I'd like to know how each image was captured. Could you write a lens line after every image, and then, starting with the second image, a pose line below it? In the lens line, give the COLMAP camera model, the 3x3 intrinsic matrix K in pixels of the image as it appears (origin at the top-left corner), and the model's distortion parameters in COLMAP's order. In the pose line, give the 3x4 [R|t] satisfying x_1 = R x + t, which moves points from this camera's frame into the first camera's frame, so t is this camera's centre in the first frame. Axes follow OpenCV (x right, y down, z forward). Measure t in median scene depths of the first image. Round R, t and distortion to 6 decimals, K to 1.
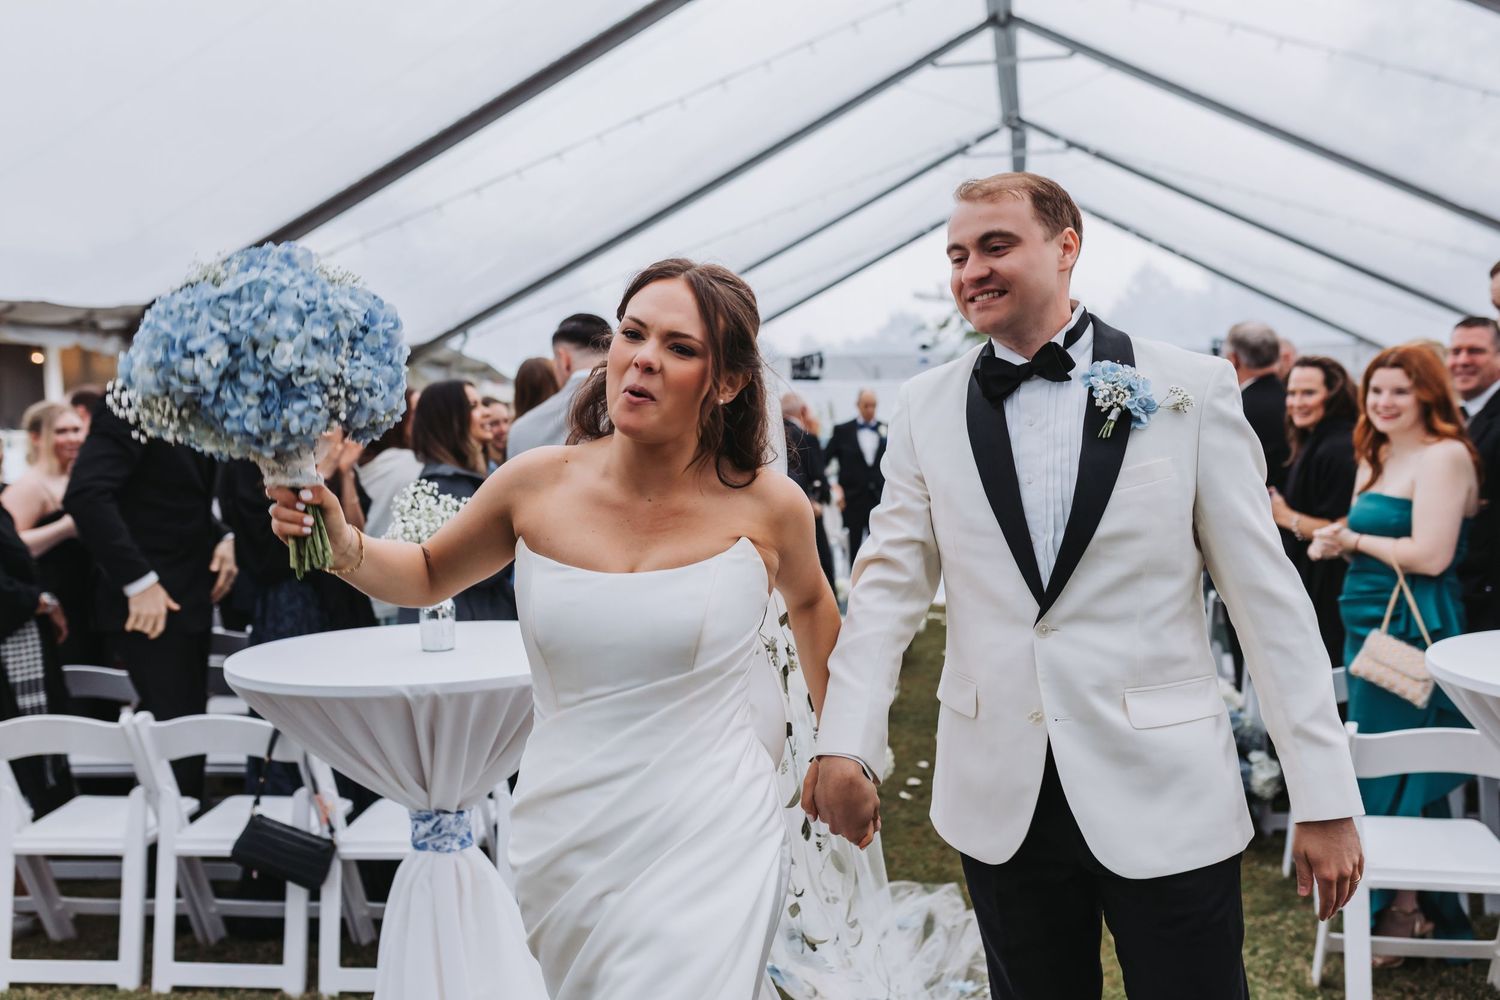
lens RADIAL K [[1452.1, 0, 689.5], [0, 1452.1, 502.8], [0, 0, 1]] dist [-0.010722, -0.004710]
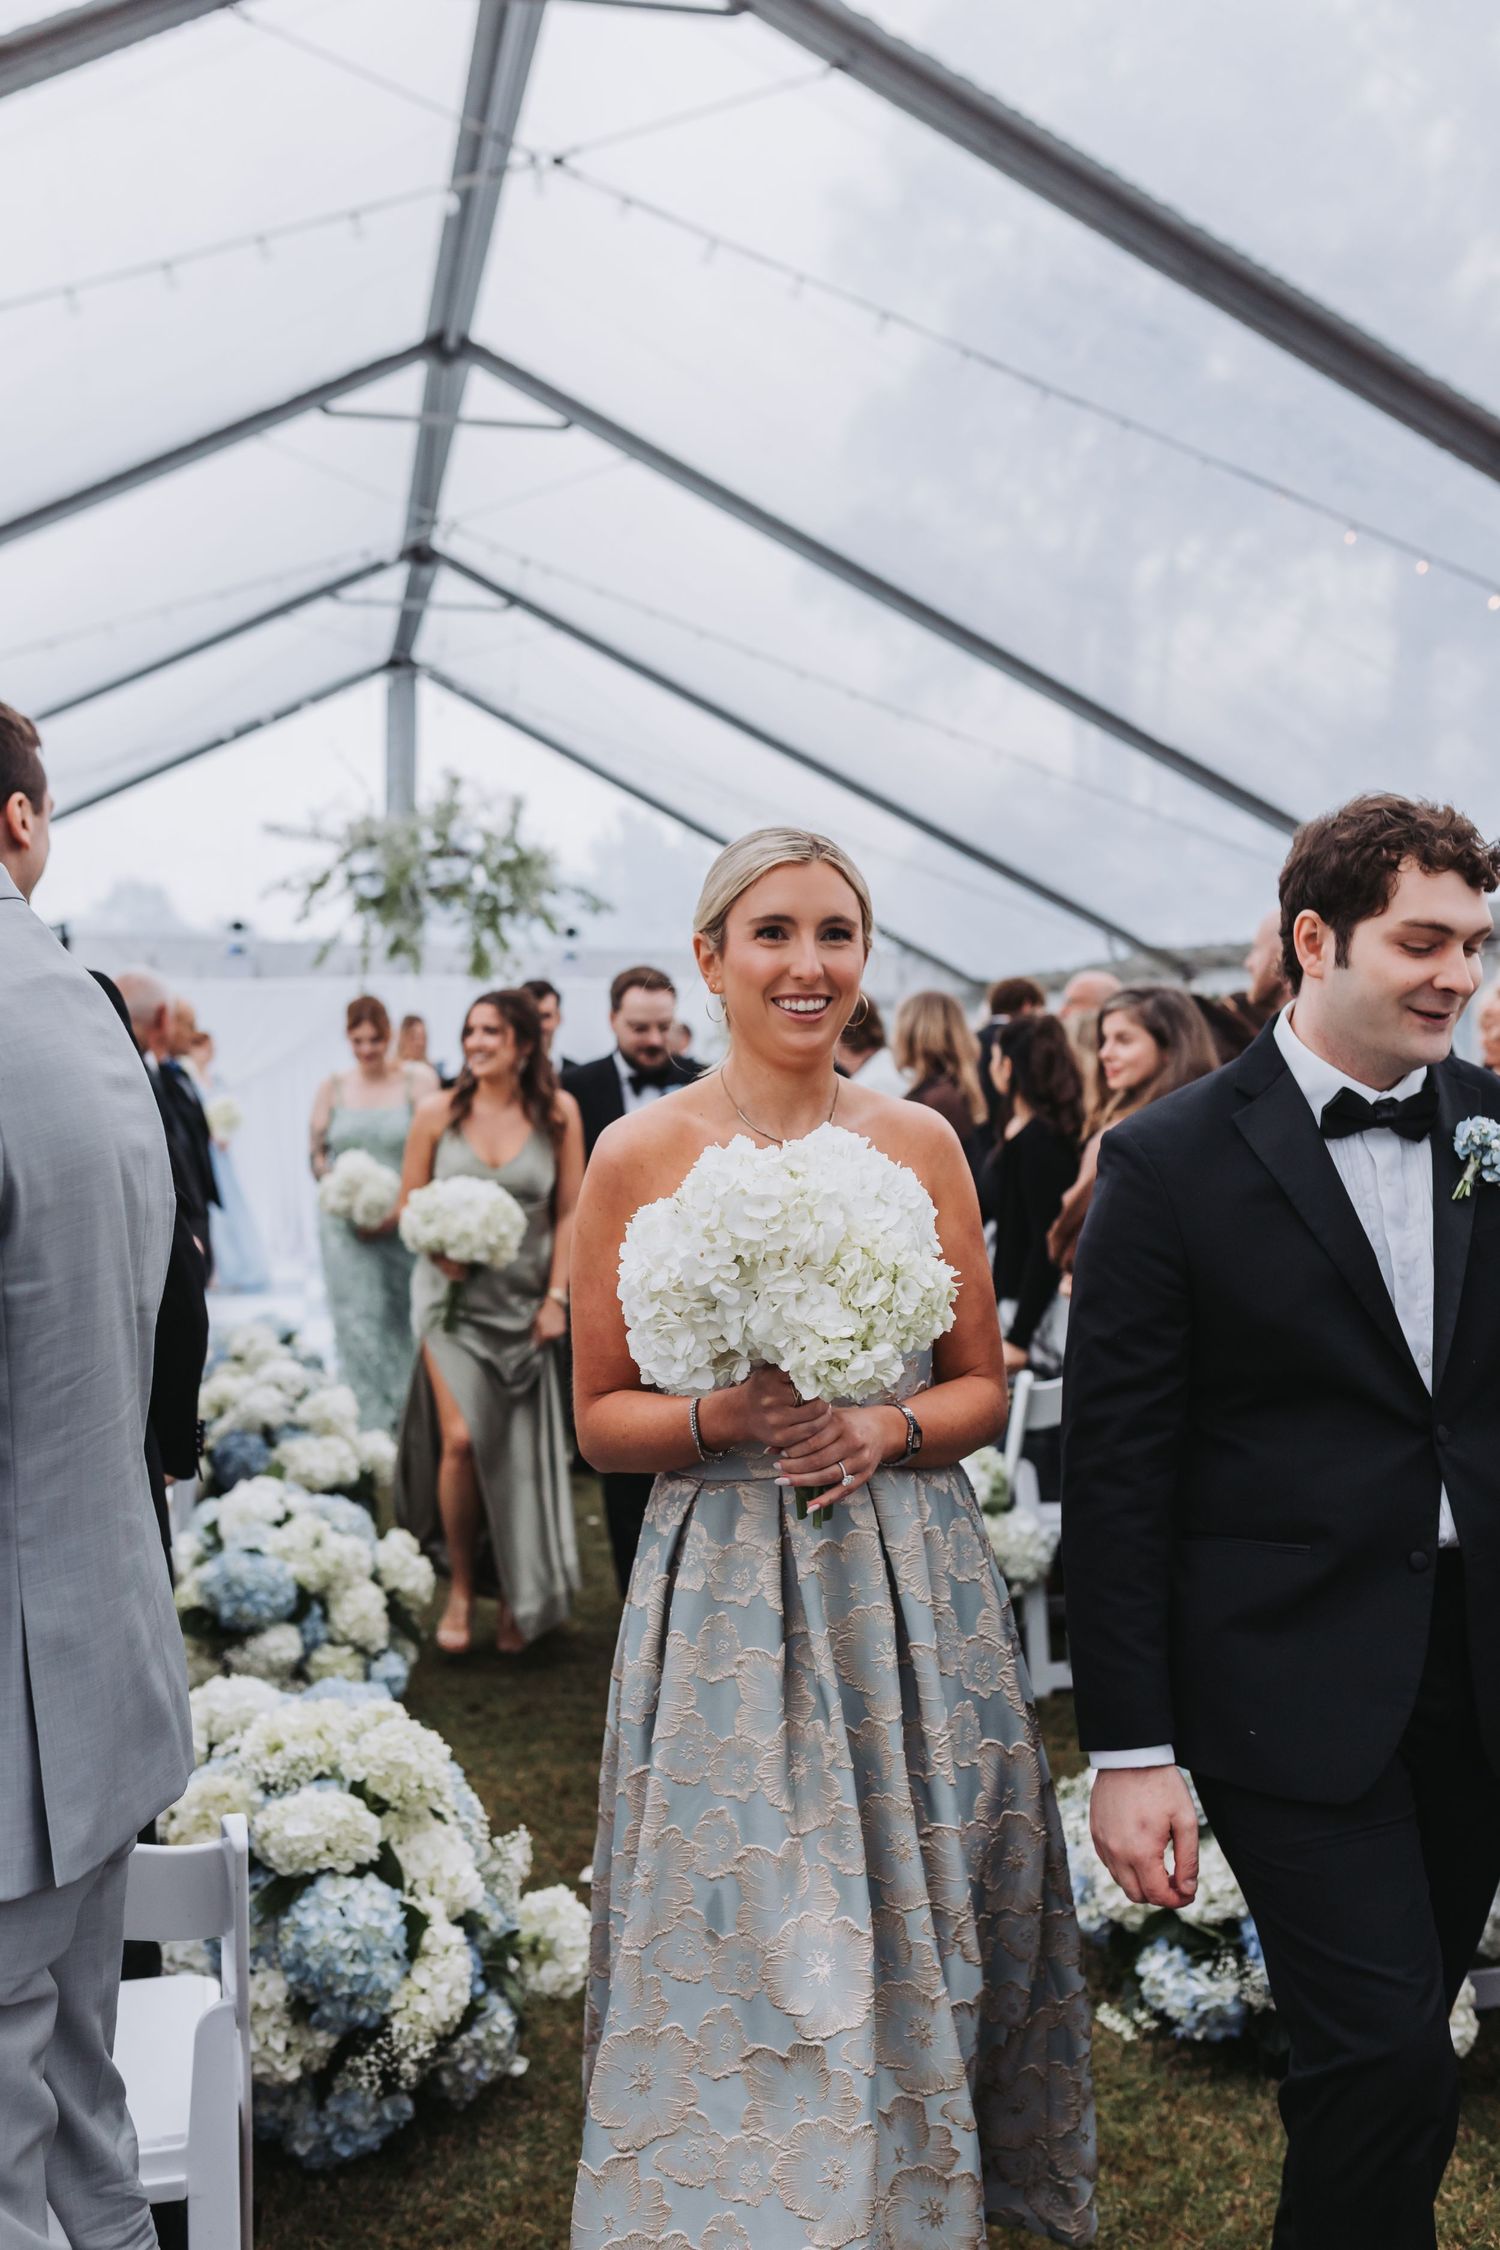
lens RADIAL K [[2222.5, 0, 756.0], [0, 2222.5, 1117.1], [0, 0, 1]] dist [-0.004689, 0.008450]
pose [[0.911796, 0.013948, 0.410408, -0.026080], [-0.002810, 0.999611, -0.027731, -0.010239], [-0.410635, 0.024132, 0.911480, 0.169743]]
